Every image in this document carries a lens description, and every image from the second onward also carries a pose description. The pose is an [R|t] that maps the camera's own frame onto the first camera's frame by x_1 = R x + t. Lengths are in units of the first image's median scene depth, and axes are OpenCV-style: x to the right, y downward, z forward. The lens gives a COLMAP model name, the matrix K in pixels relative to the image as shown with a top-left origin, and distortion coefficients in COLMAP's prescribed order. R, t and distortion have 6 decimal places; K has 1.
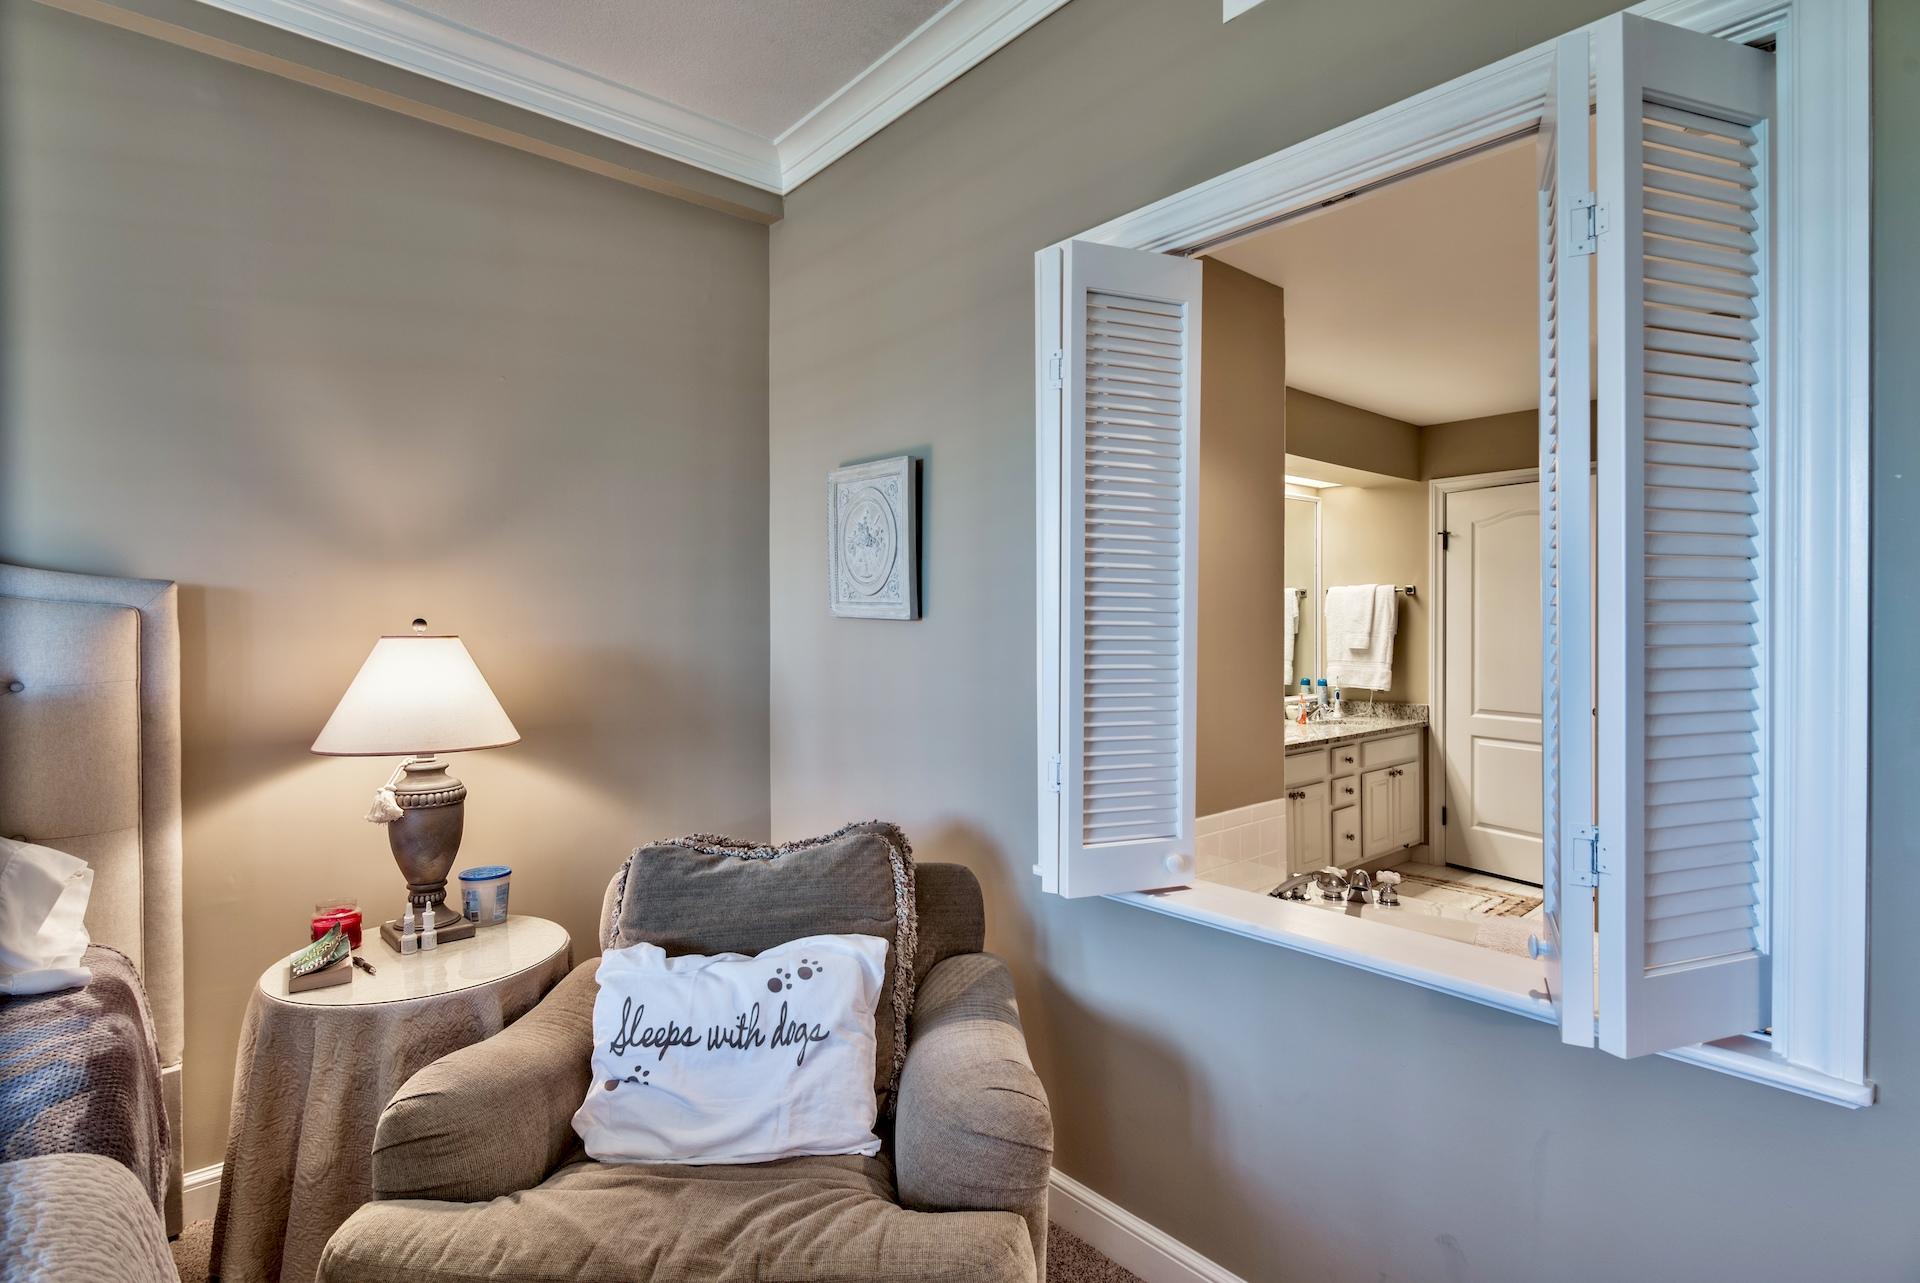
lens RADIAL K [[953.6, 0, 950.5], [0, 953.6, 636.2], [0, 0, 1]] dist [-0.001117, -0.000044]
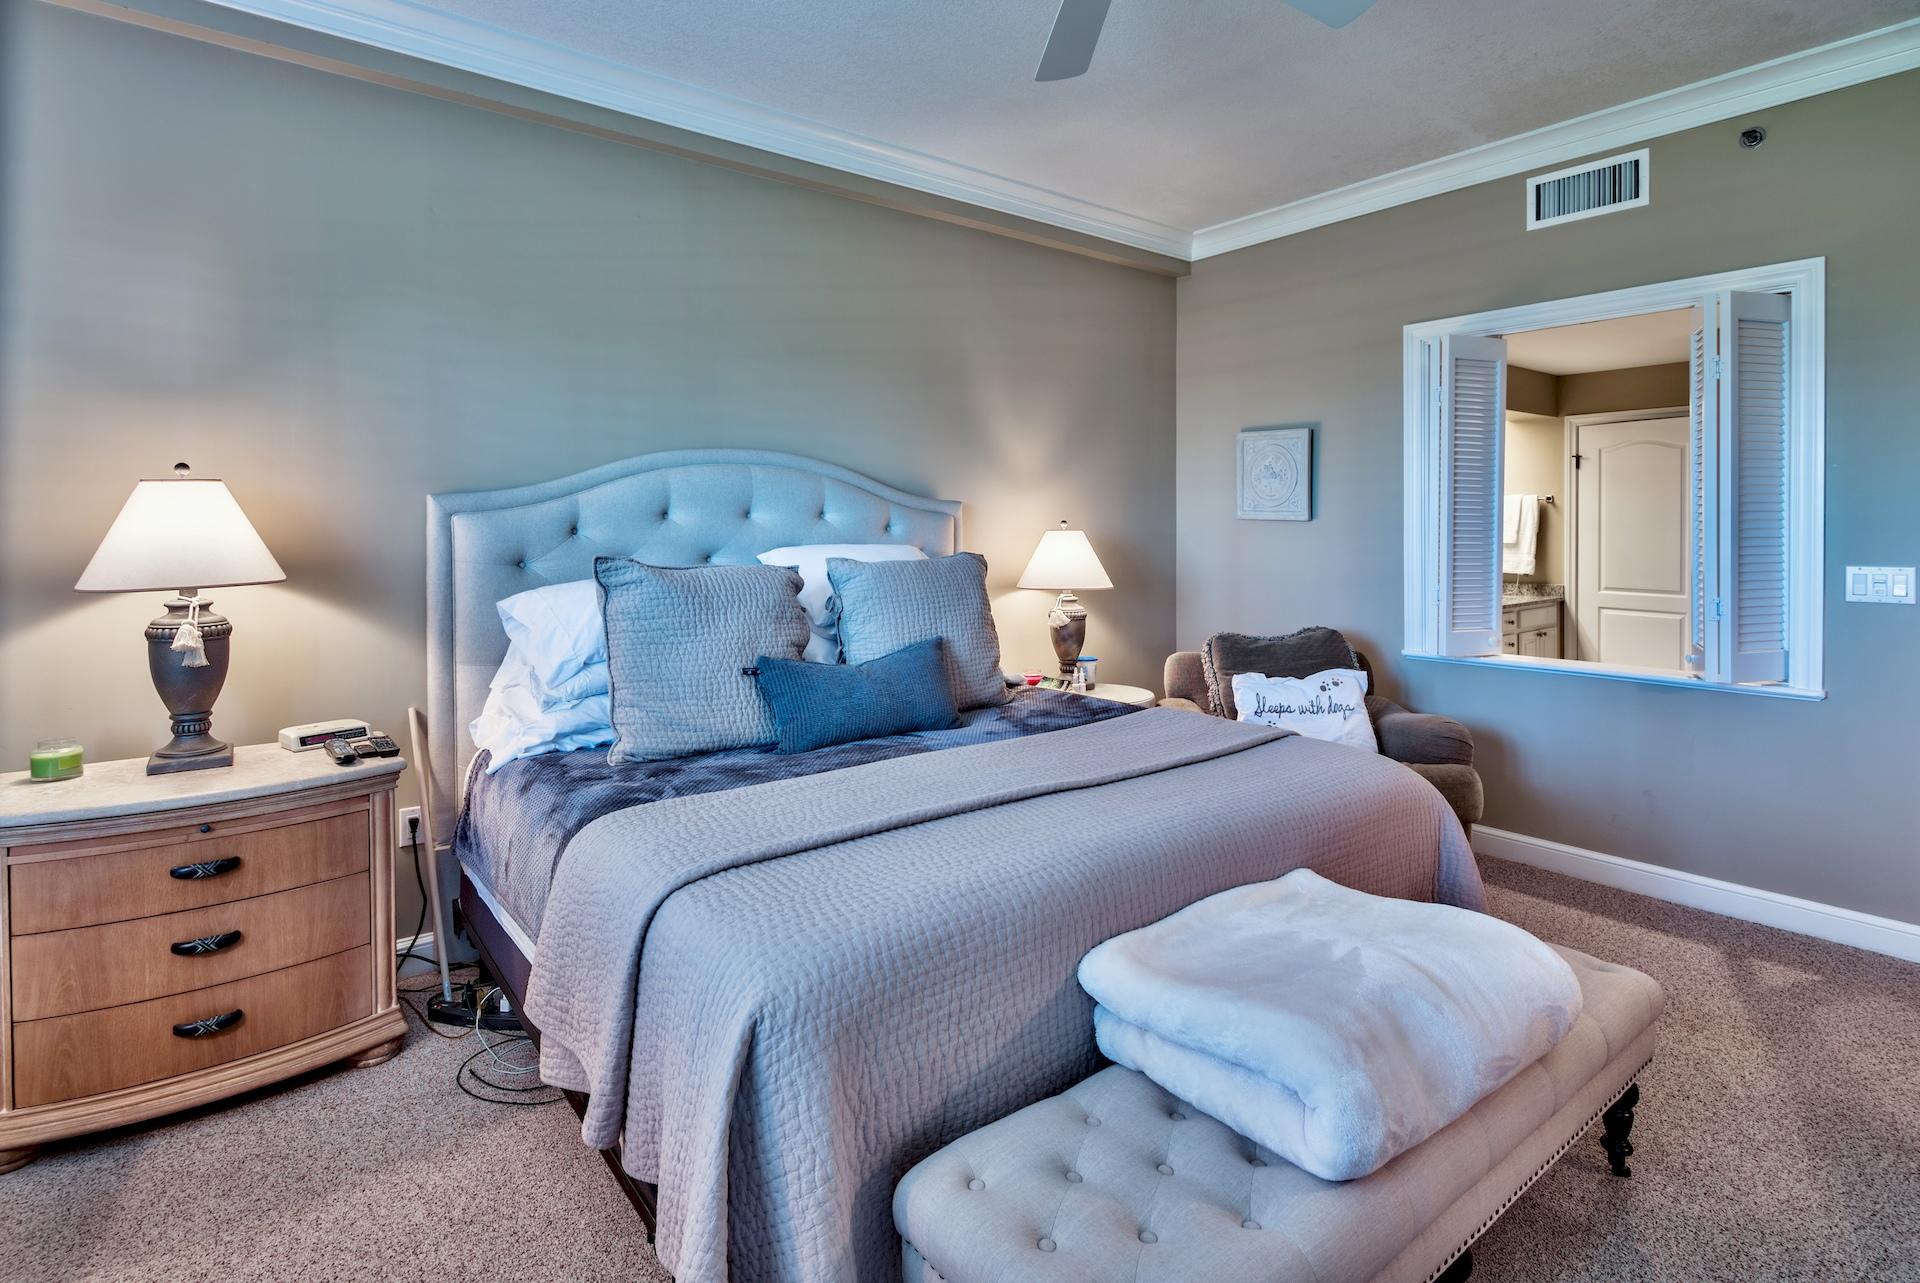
lens RADIAL K [[948.4, 0, 956.1], [0, 948.4, 546.6], [0, 0, 1]] dist [-0.012863, -0.000537]
pose [[0.998425, -0.002066, -0.056059, -0.681317], [0.002401, 0.999980, 0.005905, 0.021493], [0.056046, -0.006030, 0.998410, -0.908137]]
